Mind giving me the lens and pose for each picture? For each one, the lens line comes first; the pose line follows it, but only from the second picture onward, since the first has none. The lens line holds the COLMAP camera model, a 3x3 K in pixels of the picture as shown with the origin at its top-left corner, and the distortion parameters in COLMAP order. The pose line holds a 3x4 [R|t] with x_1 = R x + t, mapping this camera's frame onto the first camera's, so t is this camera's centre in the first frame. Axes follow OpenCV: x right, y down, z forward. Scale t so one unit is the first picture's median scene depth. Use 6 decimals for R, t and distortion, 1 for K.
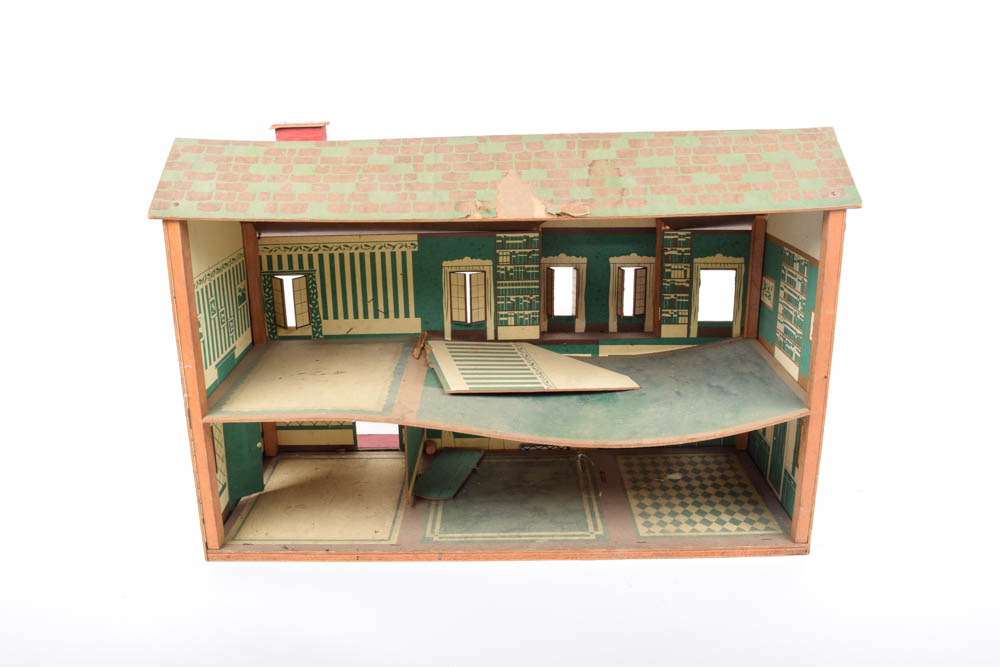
lens RADIAL K [[803.5, 0, 503.8], [0, 803.5, 329.2], [0, 0, 1]] dist [-0.095004, 0.003385]
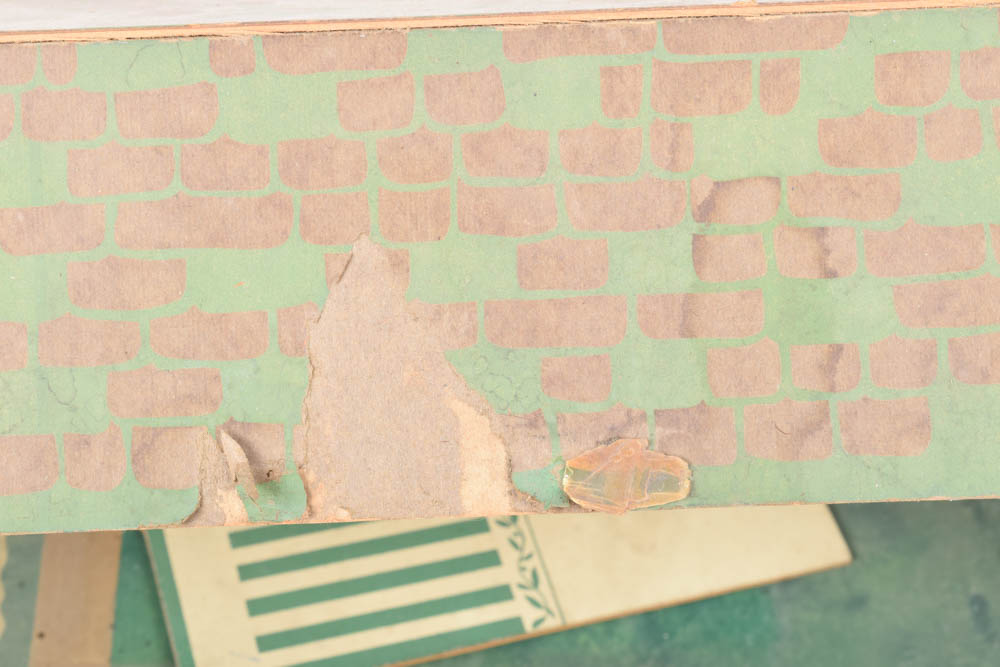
lens RADIAL K [[2180.1, 0, 499.4], [0, 2180.1, 333.6], [0, 0, 1]] dist [0.066103, 0.000000]
pose [[0.999700, -0.023425, 0.007185, 0.033870], [0.015272, 0.825024, 0.564891, -0.415542], [-0.019161, -0.564612, 0.825134, 0.354069]]
